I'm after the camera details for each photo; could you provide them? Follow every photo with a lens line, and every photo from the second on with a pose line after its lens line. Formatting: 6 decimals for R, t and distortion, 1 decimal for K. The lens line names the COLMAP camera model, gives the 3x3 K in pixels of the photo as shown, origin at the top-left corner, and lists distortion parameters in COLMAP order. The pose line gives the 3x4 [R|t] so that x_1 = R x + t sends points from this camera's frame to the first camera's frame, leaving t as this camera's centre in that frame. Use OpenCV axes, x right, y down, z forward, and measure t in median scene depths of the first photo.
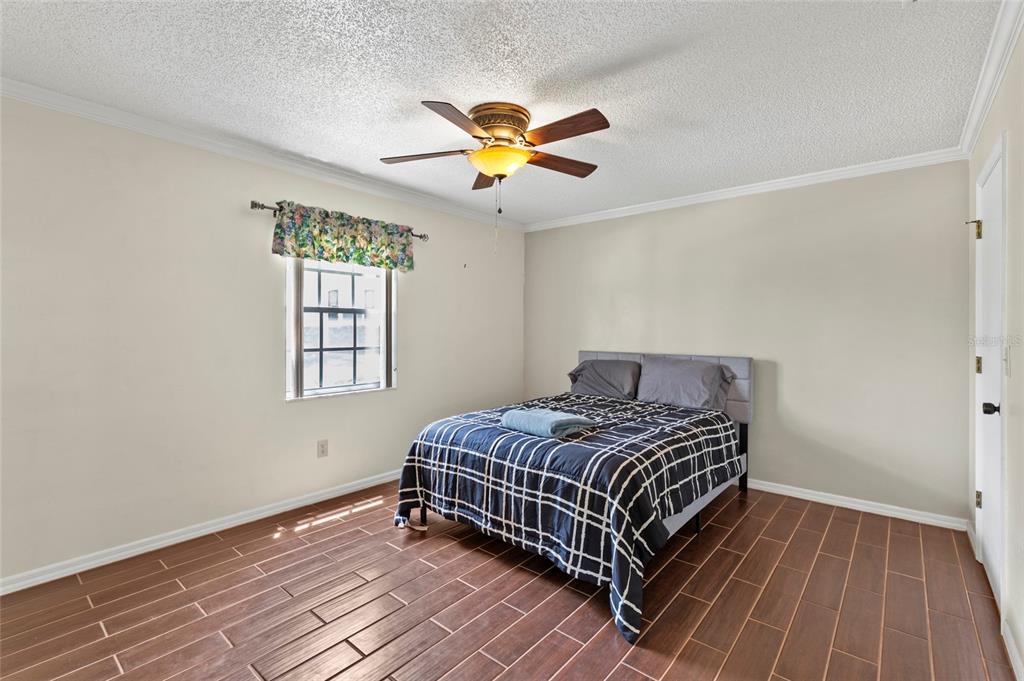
lens RADIAL K [[461.2, 0, 519.4], [0, 461.2, 329.8], [0, 0, 1]] dist [0.000724, 0.000008]
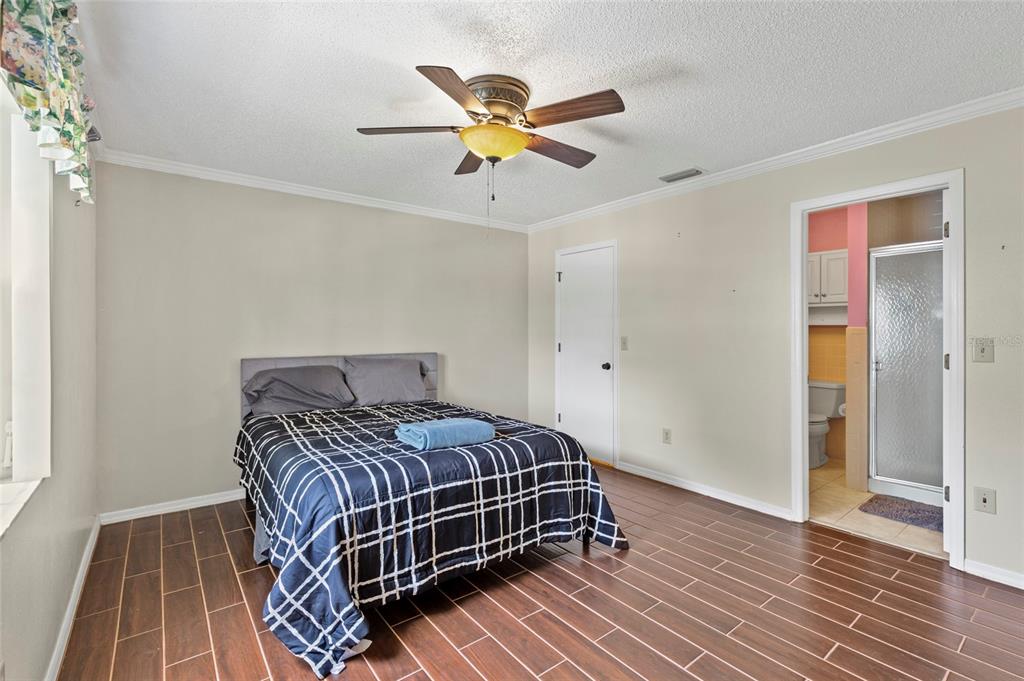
lens RADIAL K [[461.2, 0, 519.4], [0, 461.2, 329.8], [0, 0, 1]] dist [0.000724, 0.000008]
pose [[0.207550, -0.003147, 0.978219, -0.869937], [0.004093, 0.999989, 0.002349, -0.002184], [-0.978216, 0.003516, 0.207560, 0.733026]]
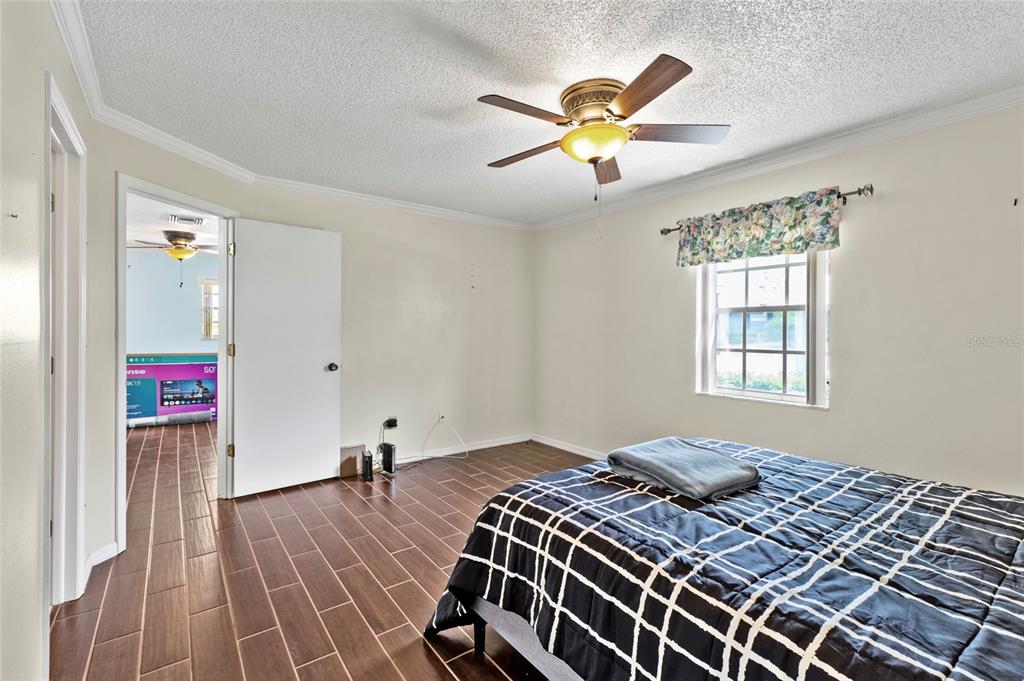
lens RADIAL K [[461.2, 0, 519.4], [0, 461.2, 329.8], [0, 0, 1]] dist [0.000724, 0.000008]
pose [[-0.234240, -0.004086, -0.972170, 0.799842], [-0.005126, 0.999982, -0.002968, 0.005676], [0.972165, 0.004288, -0.234257, 0.969848]]
